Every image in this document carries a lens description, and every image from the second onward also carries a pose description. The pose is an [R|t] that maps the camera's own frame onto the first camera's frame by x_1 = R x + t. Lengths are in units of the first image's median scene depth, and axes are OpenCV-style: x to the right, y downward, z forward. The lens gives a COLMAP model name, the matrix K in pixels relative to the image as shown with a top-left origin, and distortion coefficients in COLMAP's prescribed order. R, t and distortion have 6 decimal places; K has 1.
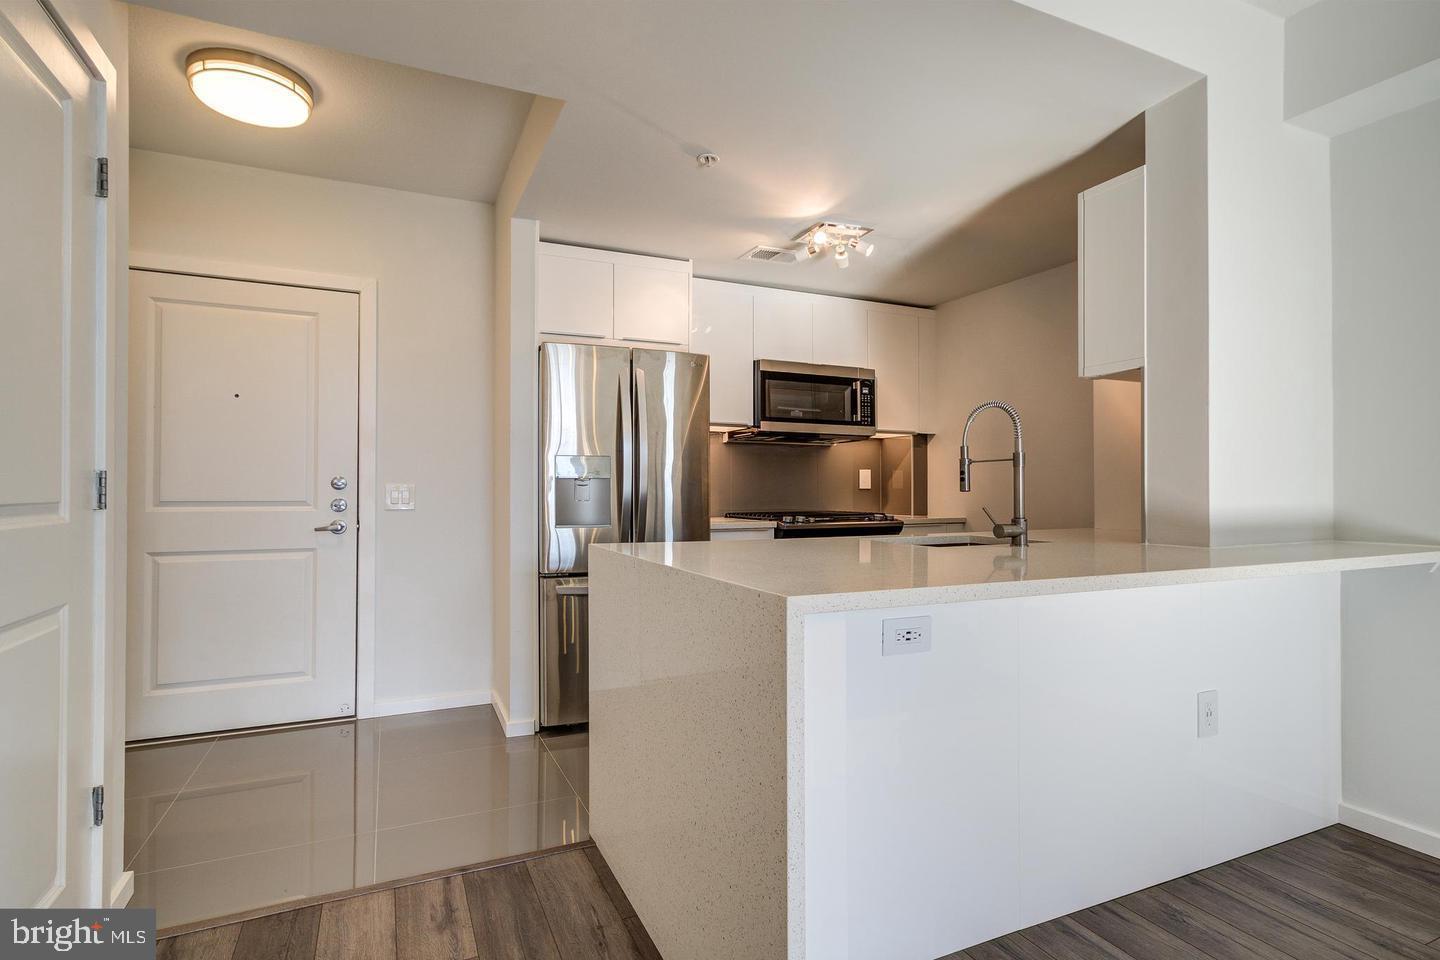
lens RADIAL K [[705.3, 0, 728.9], [0, 705.3, 492.4], [0, 0, 1]] dist [0.003067, 0.001062]
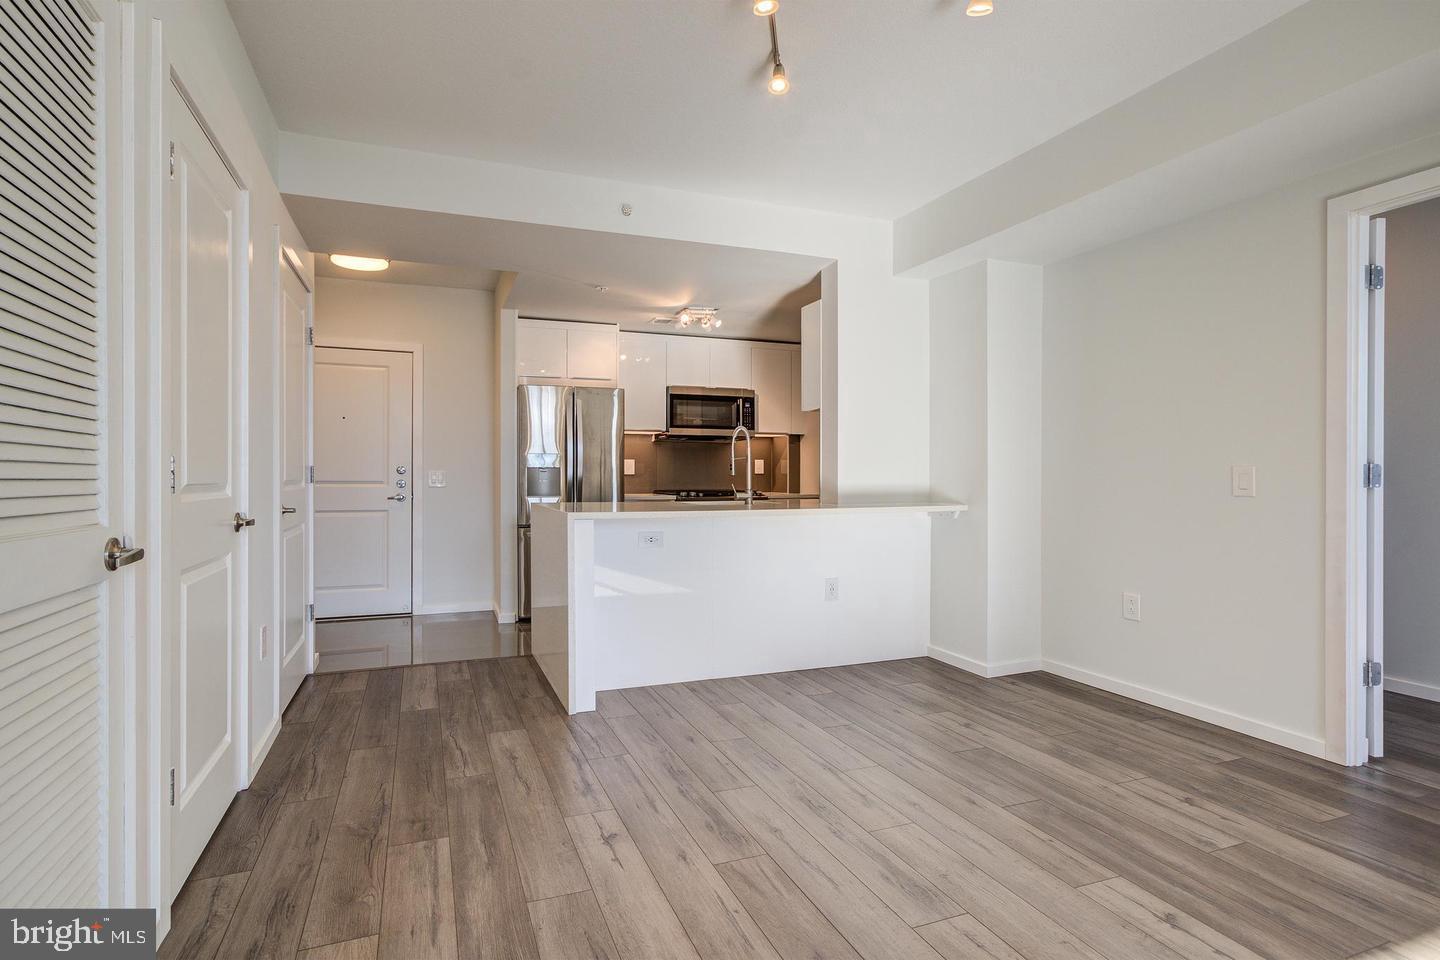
lens RADIAL K [[725.4, 0, 683.5], [0, 725.4, 489.5], [0, 0, 1]] dist [-0.005738, 0.001075]
pose [[0.994171, 0.002761, -0.107777, 0.292022], [-0.000800, 0.999833, 0.018236, 0.000075], [0.107810, -0.018043, 0.994008, -0.626941]]
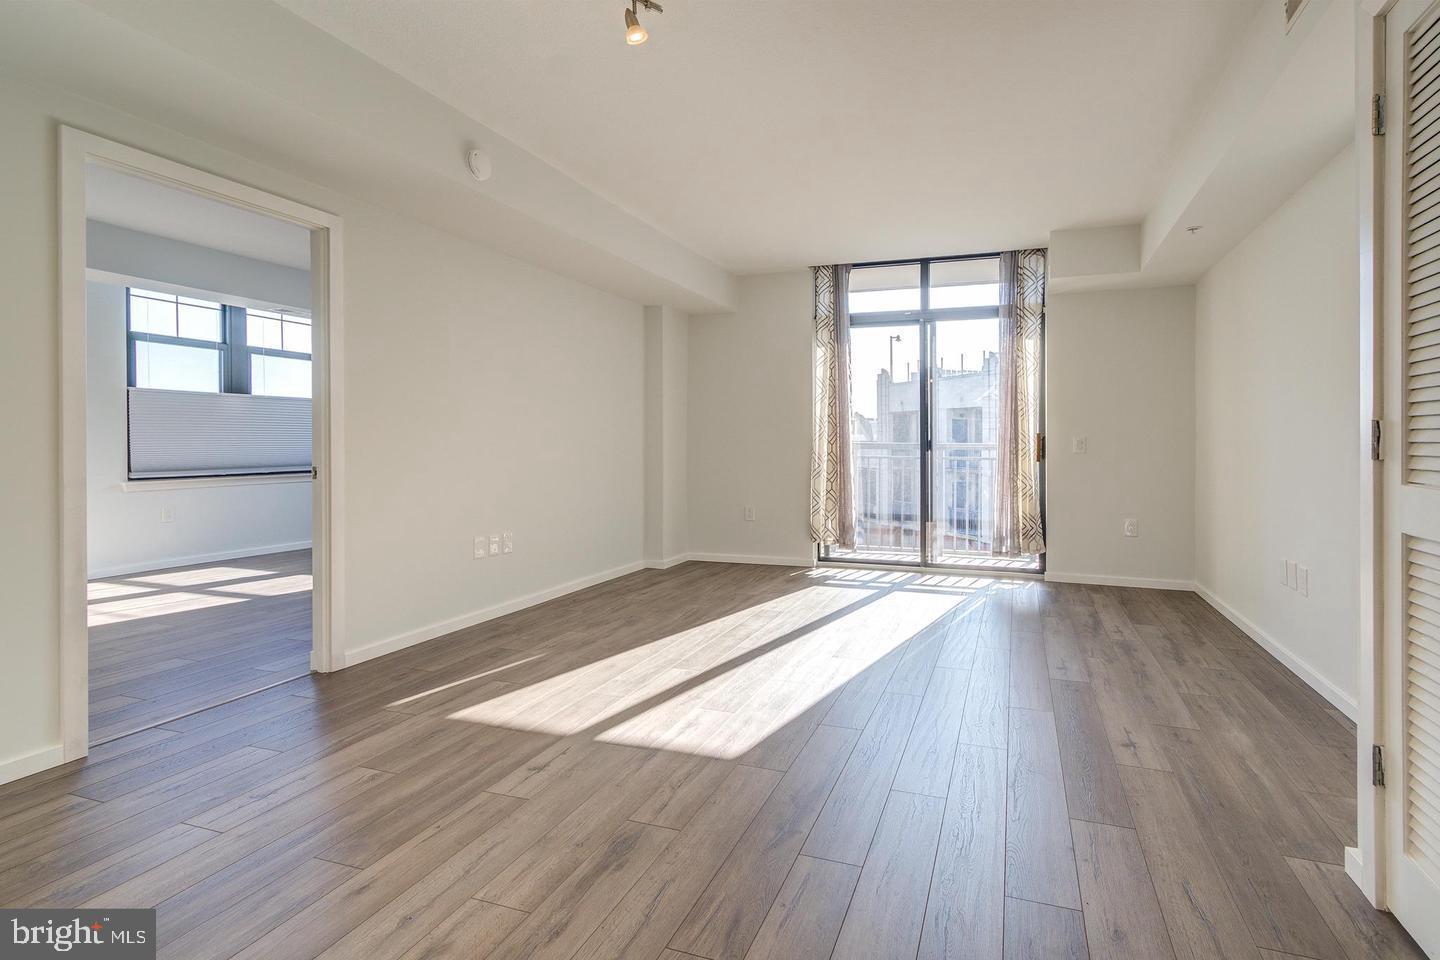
lens RADIAL K [[705.3, 0, 773.1], [0, 705.3, 448.9], [0, 0, 1]] dist [0.003067, 0.001062]
pose [[-0.711304, -0.004577, 0.702869, -0.077583], [0.000578, 0.999975, 0.007096, 0.003446], [-0.702884, 0.005454, -0.711284, 0.293634]]
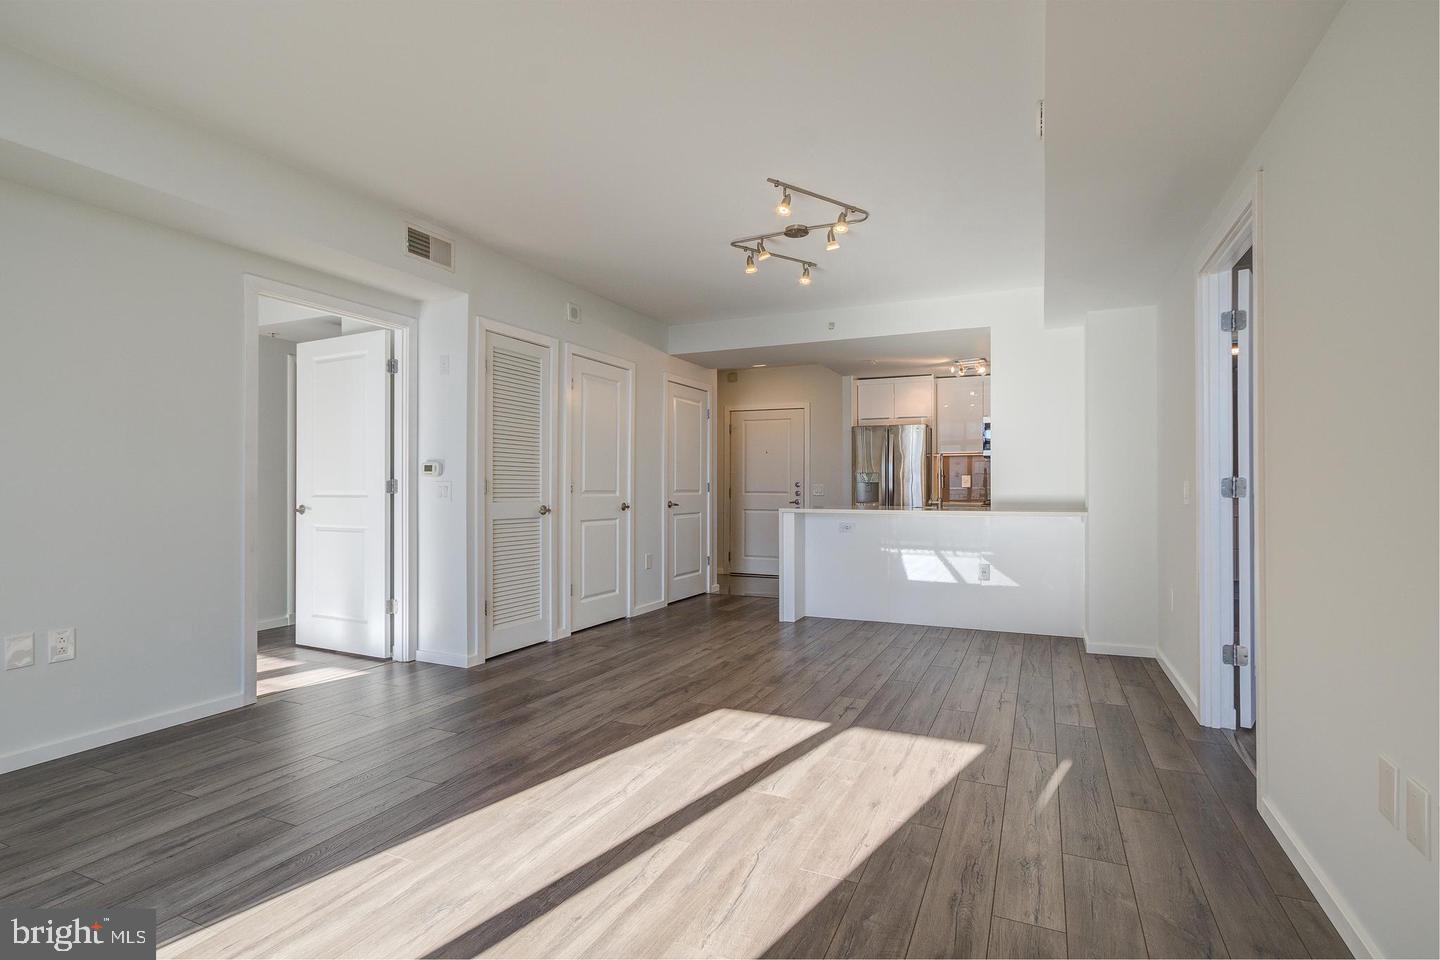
lens RADIAL K [[725.4, 0, 695.7], [0, 725.4, 484.6], [0, 0, 1]] dist [-0.005738, 0.001075]
pose [[0.608582, -0.002525, -0.793487, 1.333075], [-0.002510, 0.999984, -0.005108, 0.001749], [0.793487, 0.005100, 0.608566, -0.908034]]
